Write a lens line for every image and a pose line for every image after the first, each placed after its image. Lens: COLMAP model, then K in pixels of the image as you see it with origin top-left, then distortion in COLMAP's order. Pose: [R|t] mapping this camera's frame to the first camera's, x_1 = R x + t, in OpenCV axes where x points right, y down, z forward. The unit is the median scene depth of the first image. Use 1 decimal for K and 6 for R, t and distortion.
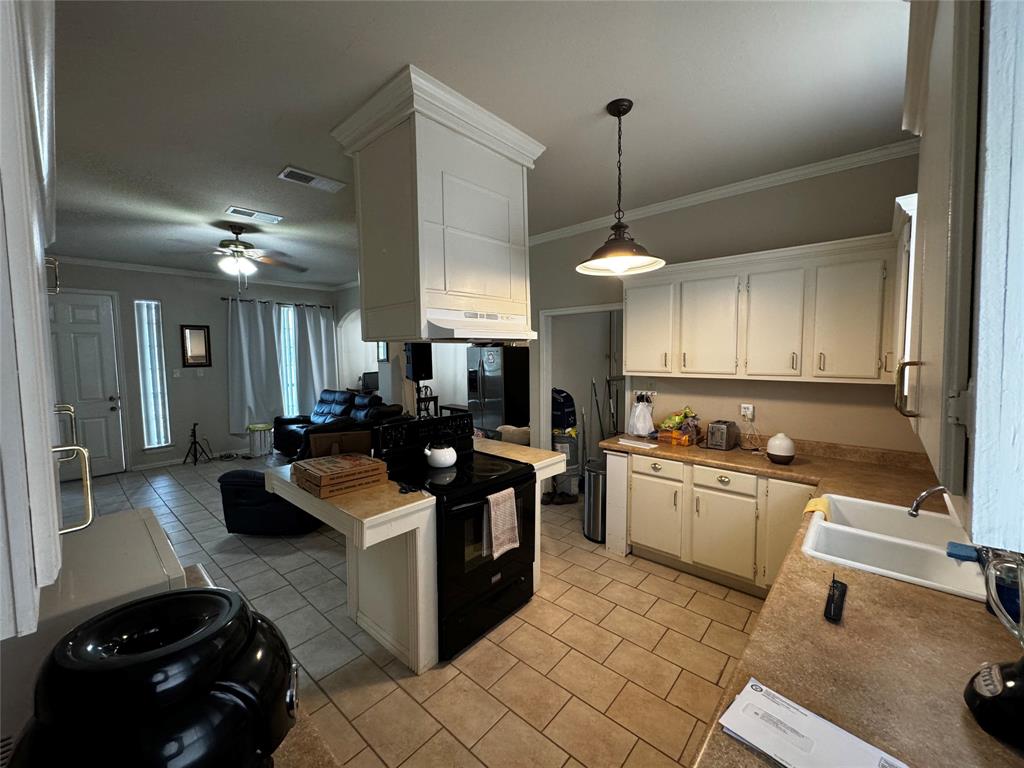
lens RADIAL K [[411.1, 0, 513.9], [0, 411.1, 379.6], [0, 0, 1]] dist [-0.000169, -0.000132]
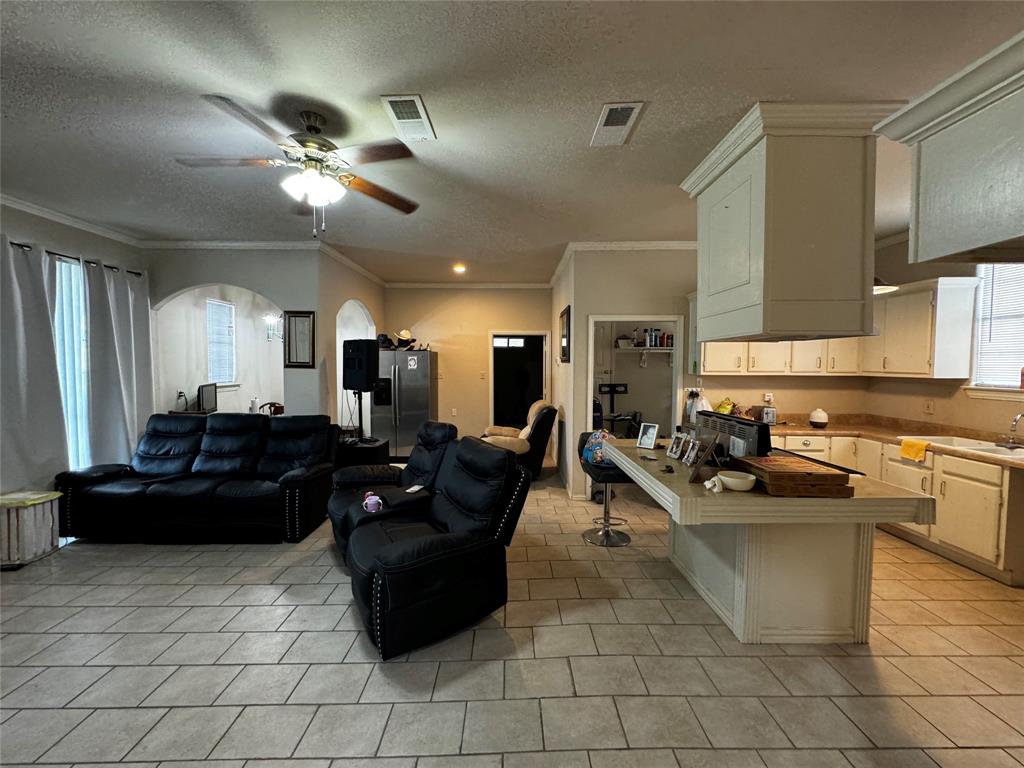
lens RADIAL K [[411.1, 0, 513.9], [0, 411.1, 379.6], [0, 0, 1]] dist [-0.000169, -0.000132]
pose [[0.744193, -0.014048, 0.667817, -0.565044], [0.035295, 0.999209, -0.018311, 0.003703], [-0.667032, 0.037198, 0.744100, 0.272649]]
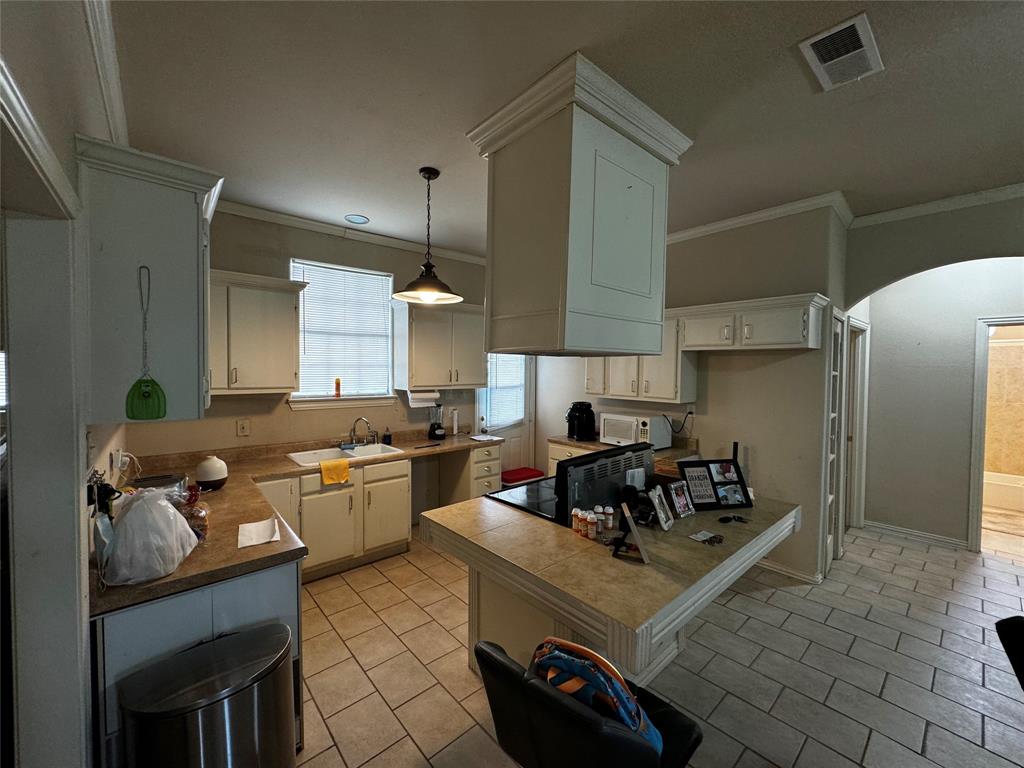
lens RADIAL K [[411.1, 0, 513.9], [0, 411.1, 379.6], [0, 0, 1]] dist [-0.000169, -0.000132]
pose [[-0.992962, -0.002169, 0.118417, -0.036348], [0.008703, 0.995793, 0.091217, -0.053329], [-0.118117, 0.091605, -0.988765, 0.826681]]
